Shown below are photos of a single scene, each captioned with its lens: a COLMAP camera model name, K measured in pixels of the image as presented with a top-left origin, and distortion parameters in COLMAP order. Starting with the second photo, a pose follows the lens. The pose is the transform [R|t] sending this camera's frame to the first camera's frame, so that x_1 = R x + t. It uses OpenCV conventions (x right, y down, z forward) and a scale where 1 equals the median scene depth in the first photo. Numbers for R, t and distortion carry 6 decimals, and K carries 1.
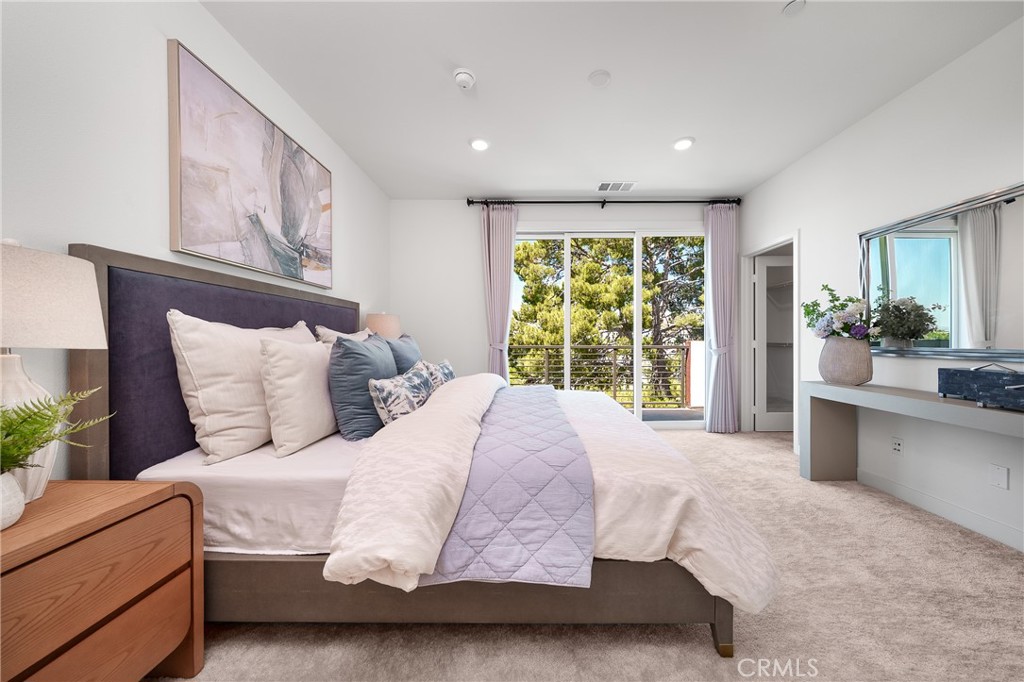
lens RADIAL K [[353.3, 0, 516.9], [0, 353.3, 335.7], [0, 0, 1]] dist [-0.002505, -0.000191]
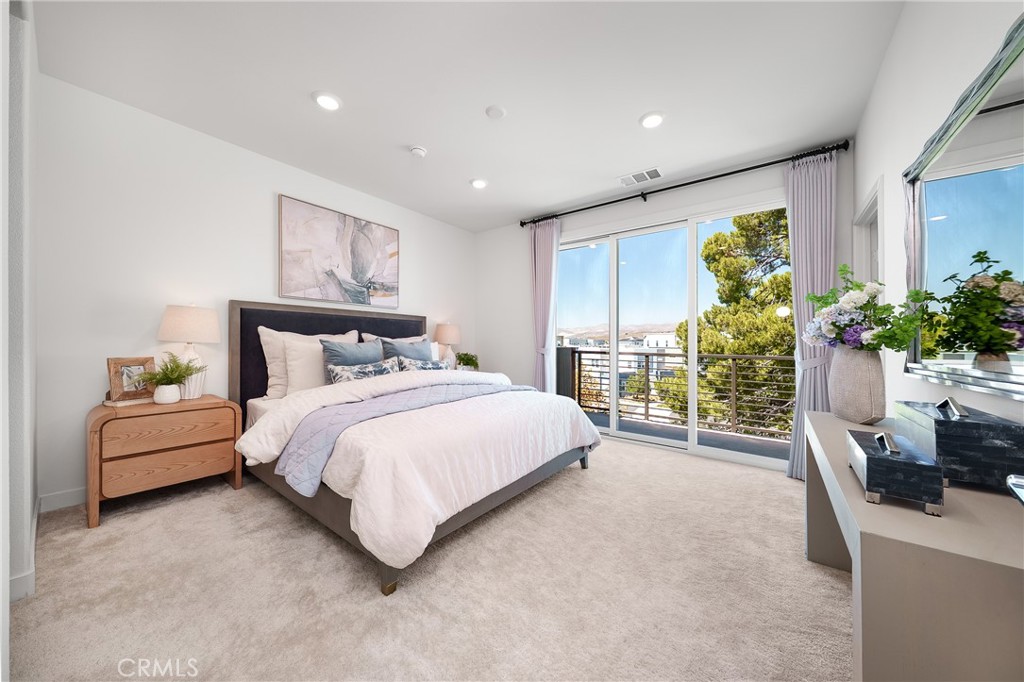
lens RADIAL K [[348.2, 0, 510.0], [0, 348.2, 339.1], [0, 0, 1]] dist [-0.000330, -0.000056]
pose [[0.793660, 0.003636, -0.608351, 0.851721], [-0.008261, 0.999954, -0.004801, 0.001532], [0.608306, 0.008836, 0.793653, 0.136965]]
